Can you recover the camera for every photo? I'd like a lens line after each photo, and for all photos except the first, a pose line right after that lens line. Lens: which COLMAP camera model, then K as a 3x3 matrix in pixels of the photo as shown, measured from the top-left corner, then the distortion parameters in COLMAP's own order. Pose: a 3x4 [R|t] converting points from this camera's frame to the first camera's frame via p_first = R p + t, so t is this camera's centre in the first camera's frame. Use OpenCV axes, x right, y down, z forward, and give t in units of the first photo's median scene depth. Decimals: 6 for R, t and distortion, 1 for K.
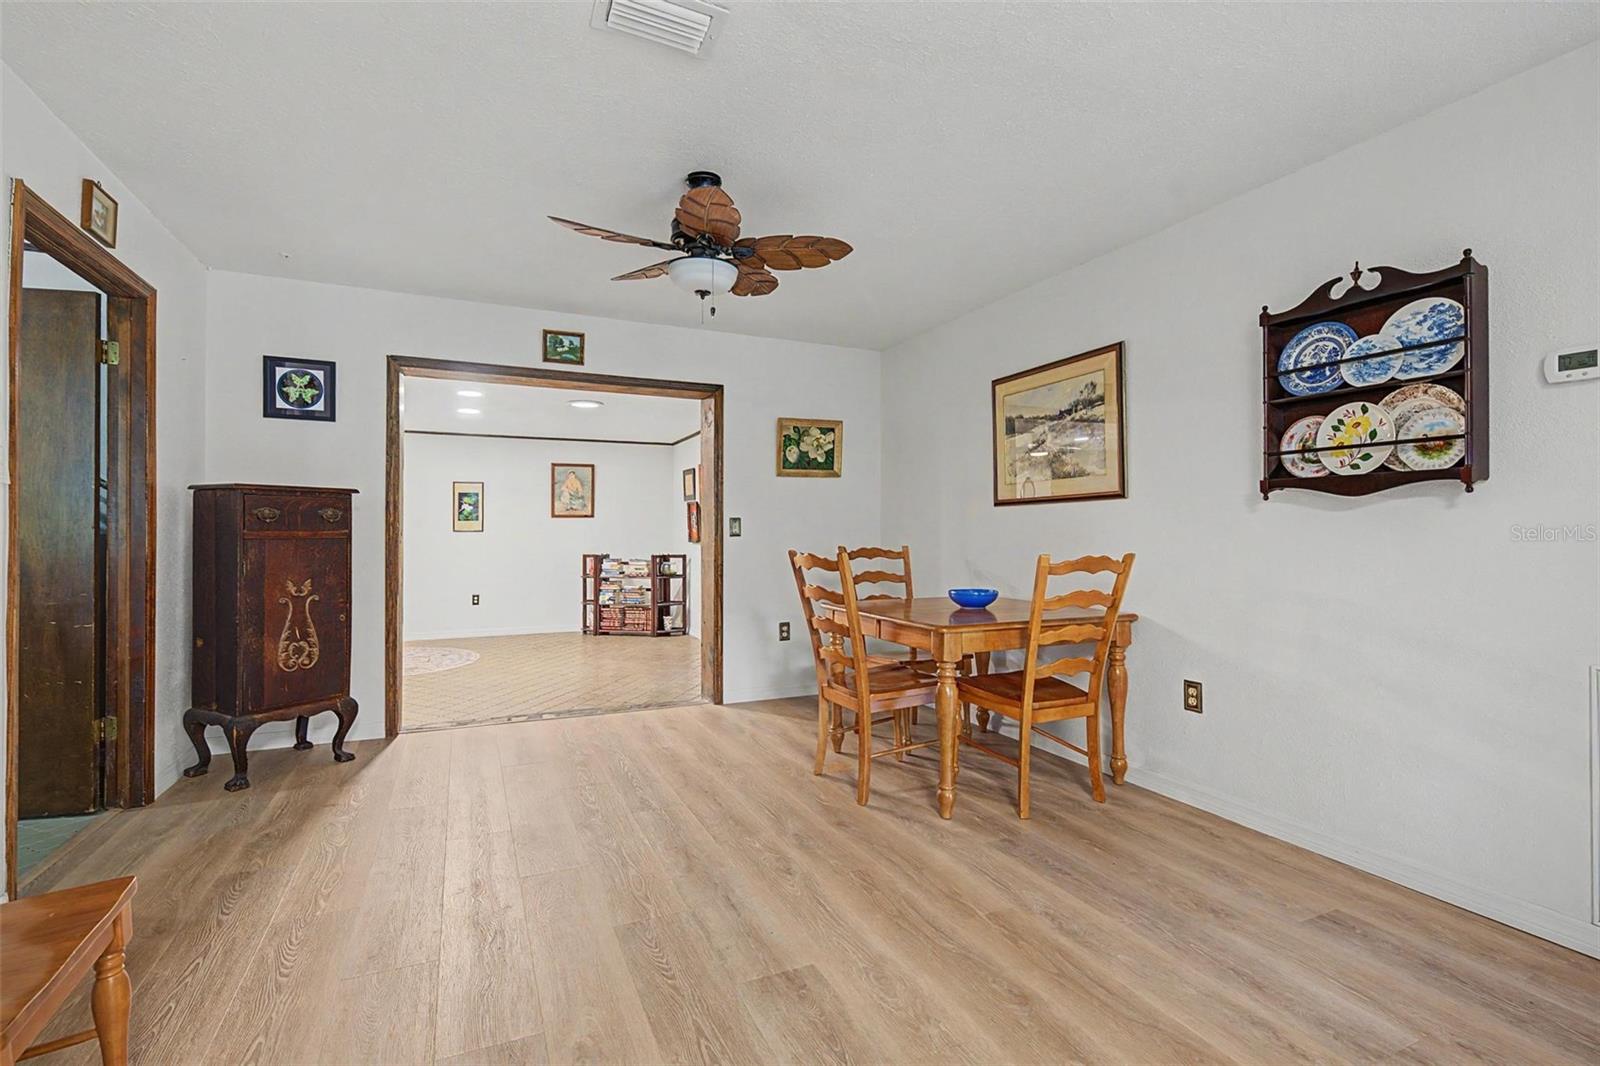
lens RADIAL K [[720.9, 0, 797.6], [0, 720.9, 525.3], [0, 0, 1]] dist [-0.000682, -0.000272]
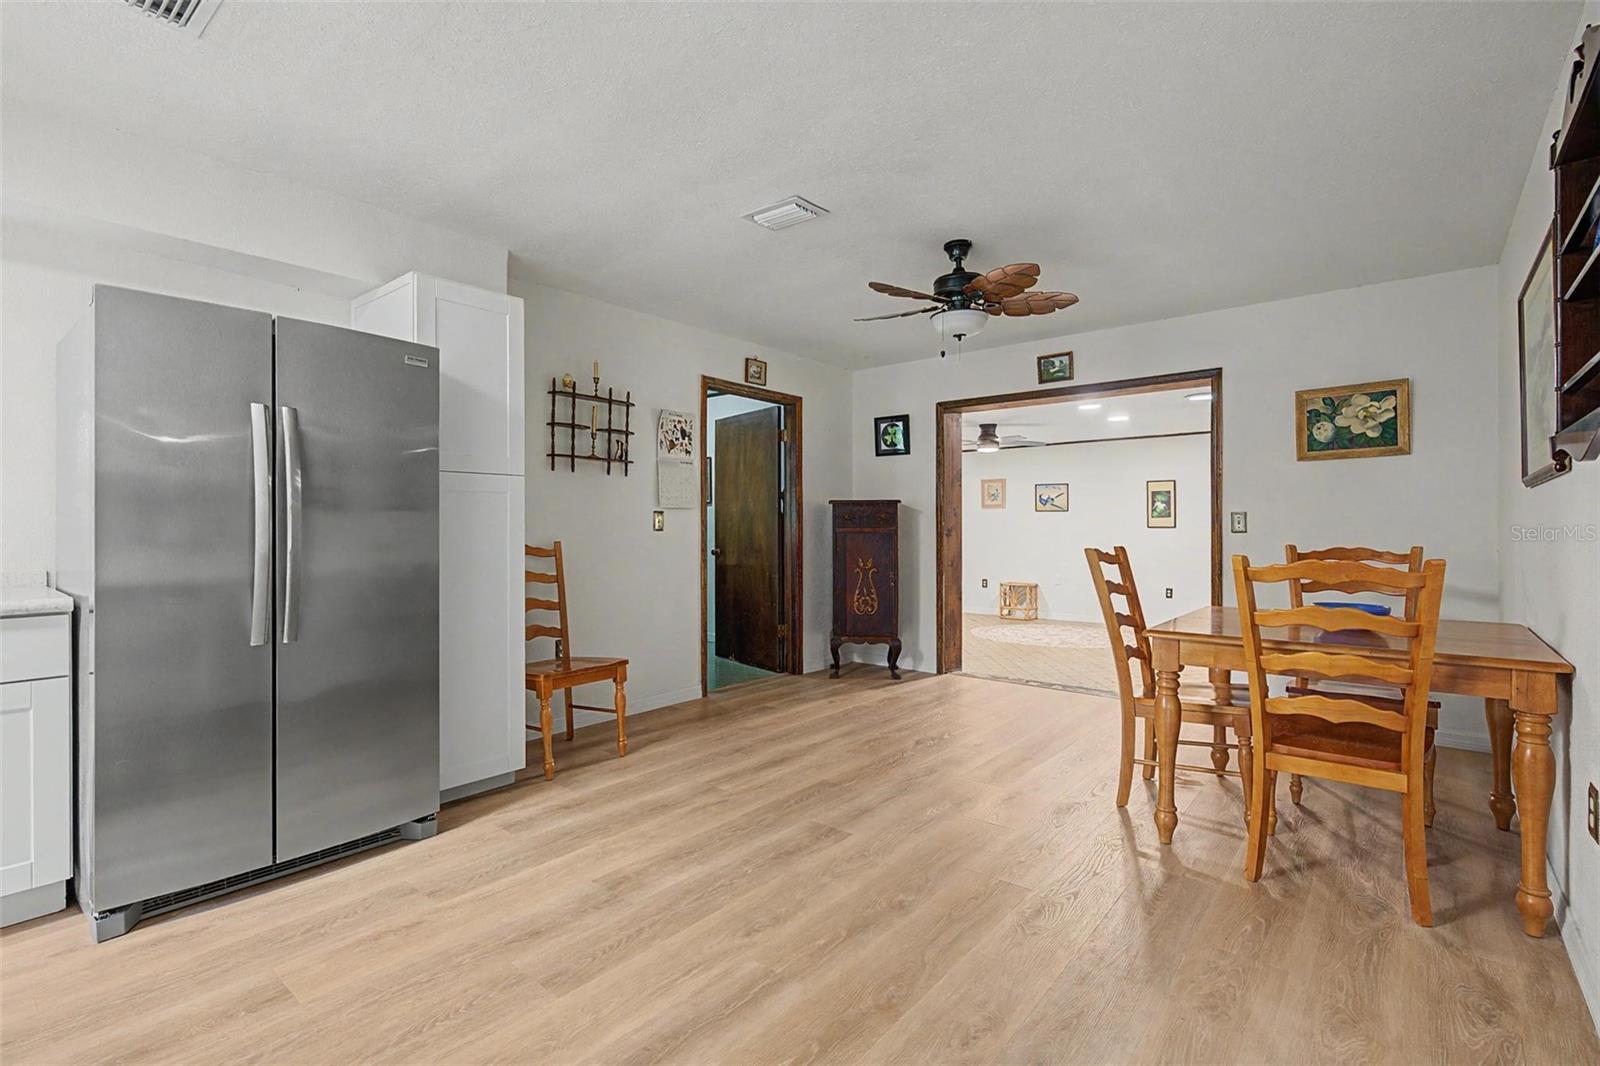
lens RADIAL K [[720.9, 0, 797.6], [0, 720.9, 525.3], [0, 0, 1]] dist [-0.000682, -0.000272]
pose [[0.441401, -0.005661, -0.897292, 0.591102], [0.010127, 0.999948, -0.001326, 0.002294], [0.897253, -0.008502, 0.441435, 0.135859]]
